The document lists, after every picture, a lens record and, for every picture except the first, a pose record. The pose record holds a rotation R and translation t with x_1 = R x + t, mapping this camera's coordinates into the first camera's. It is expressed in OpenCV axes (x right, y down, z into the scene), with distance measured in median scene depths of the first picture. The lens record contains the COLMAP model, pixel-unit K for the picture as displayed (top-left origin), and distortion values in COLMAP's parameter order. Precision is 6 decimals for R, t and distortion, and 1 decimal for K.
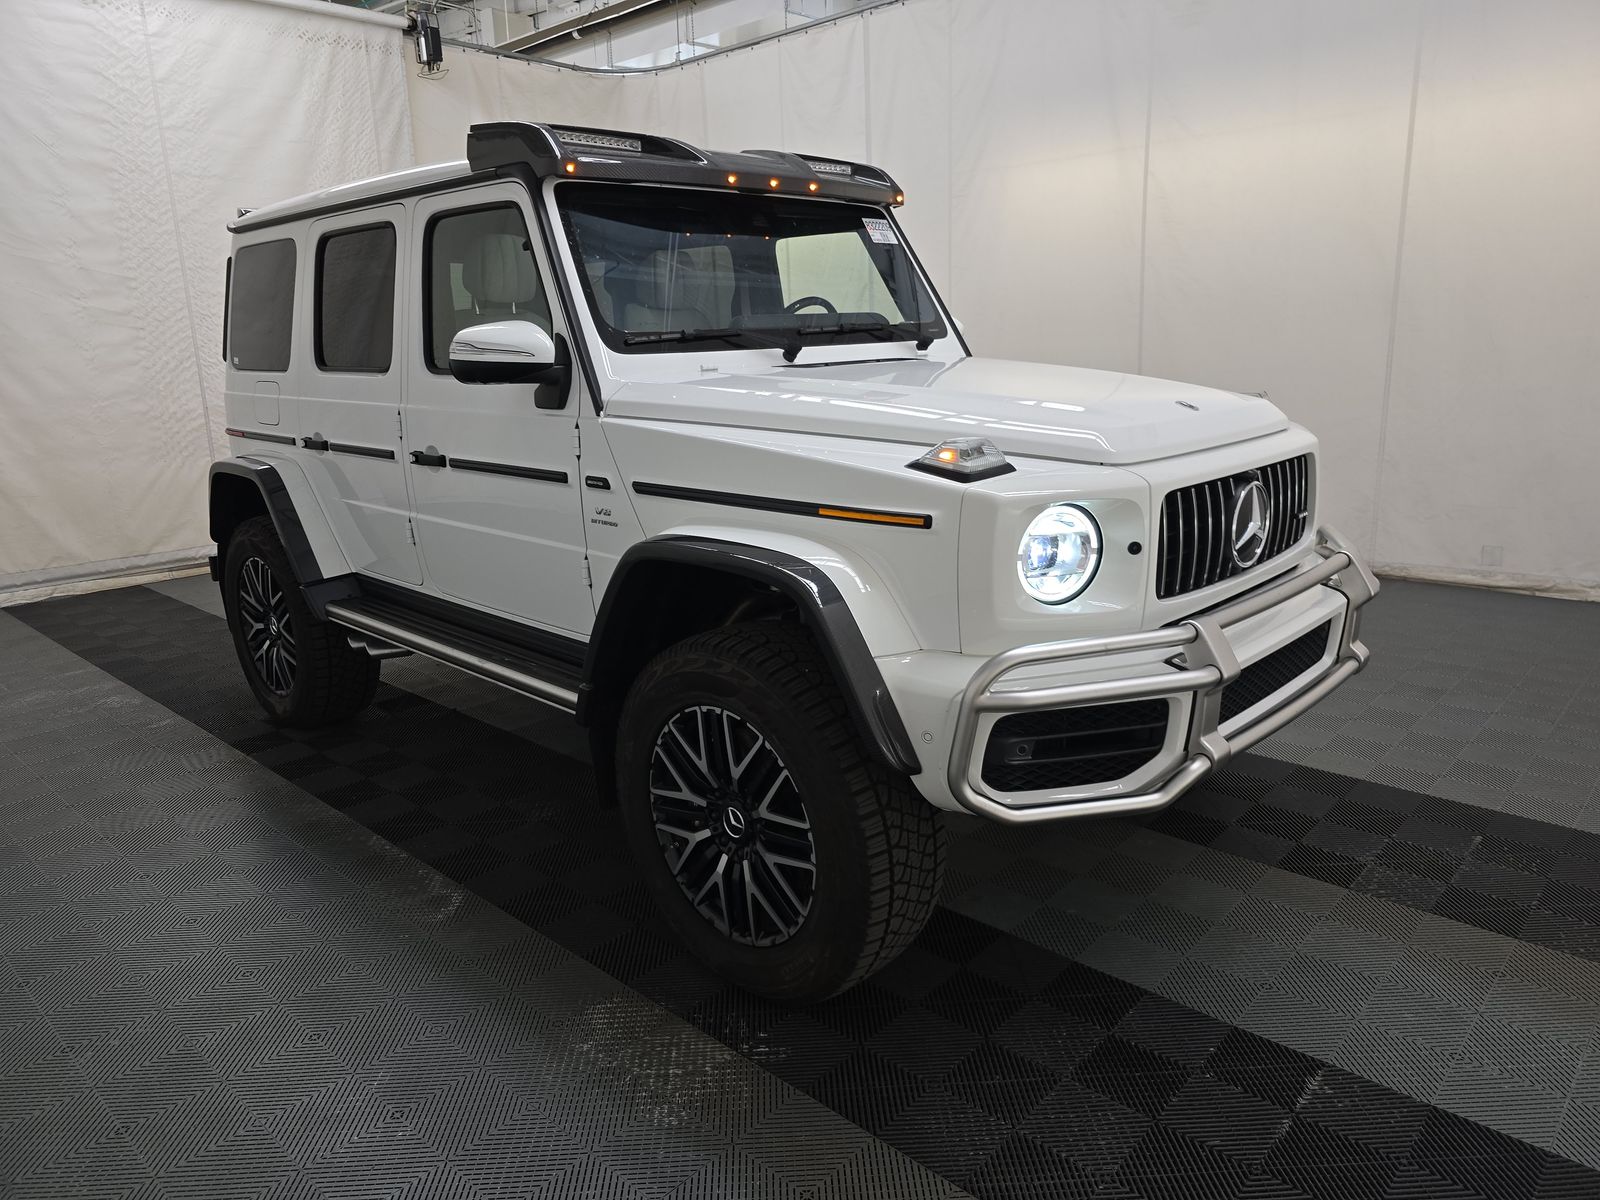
lens RADIAL K [[1048.5, 0, 800.0], [0, 1048.5, 600.0], [0, 0, 1]] dist [-0.007118, 0.000184]
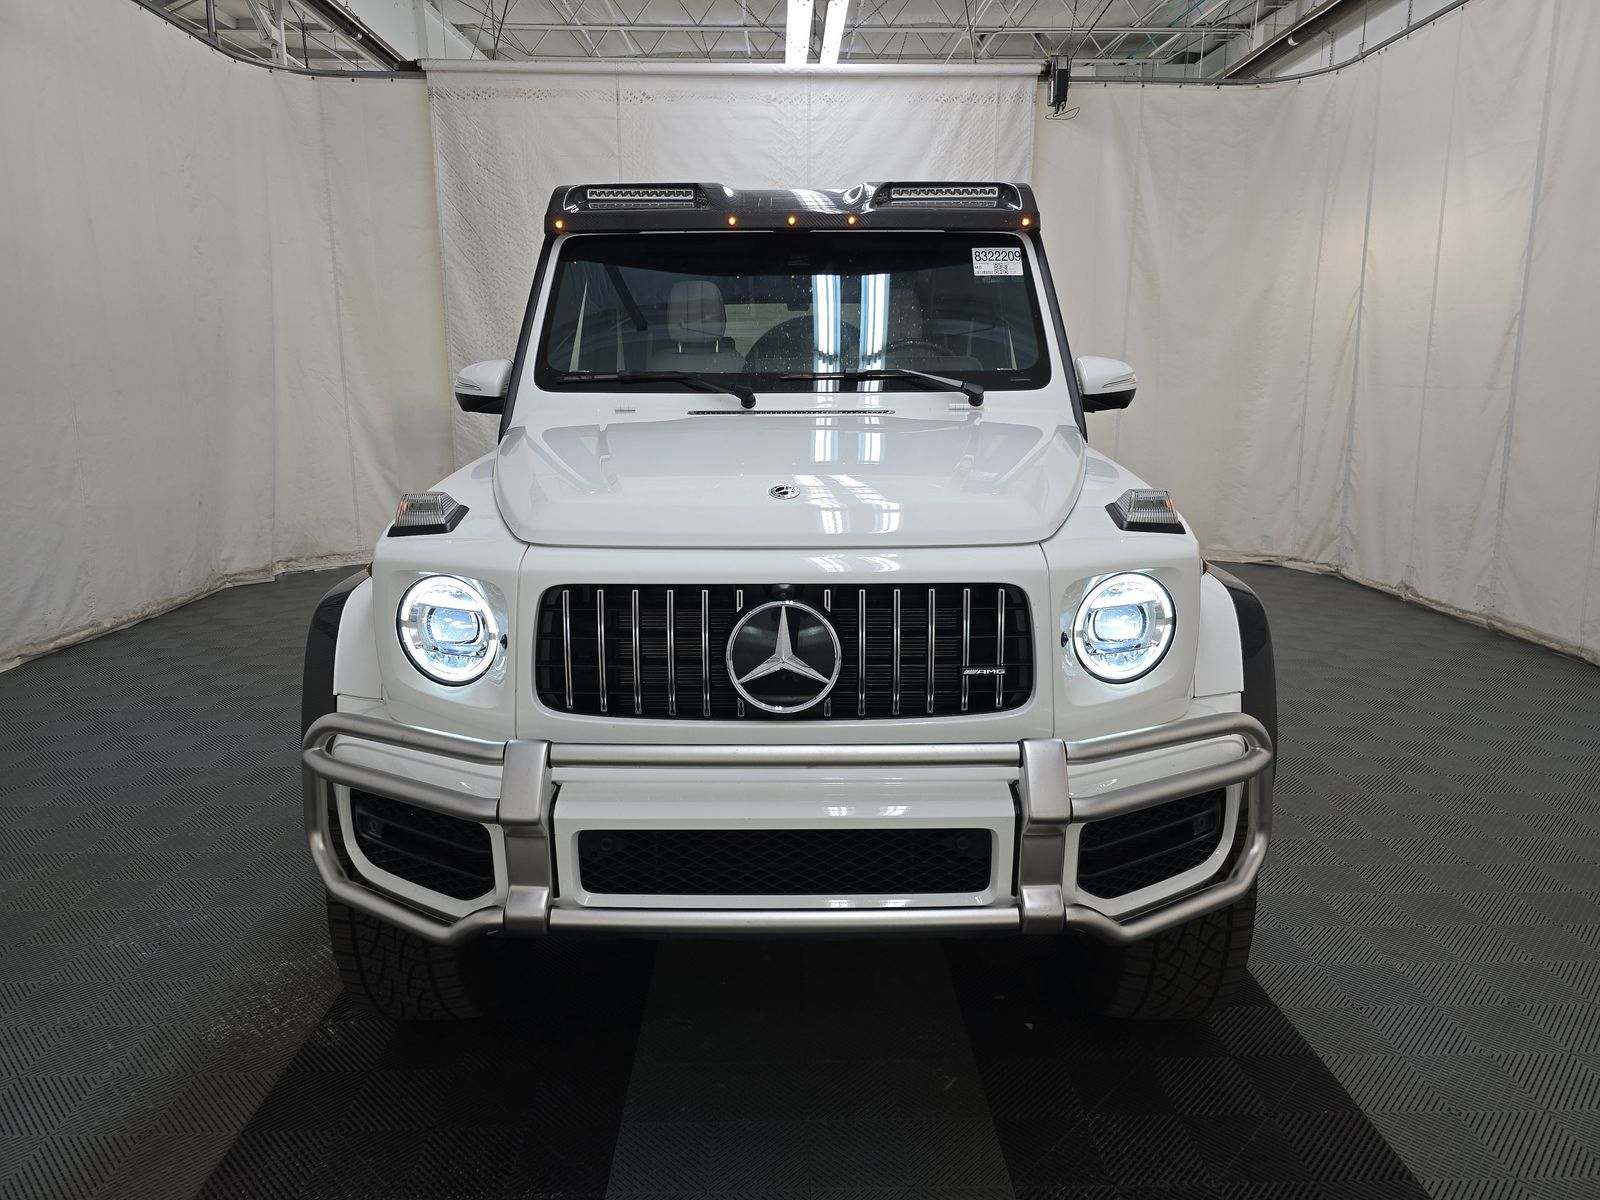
lens RADIAL K [[1062.1, 0, 801.5], [0, 1062.1, 594.8], [0, 0, 1]] dist [0.009951, 0.002954]
pose [[0.687139, 0.173842, -0.705421, 0.349237], [-0.200422, 0.978632, 0.045943, -0.055772], [0.698334, 0.109813, 0.707298, 0.180233]]
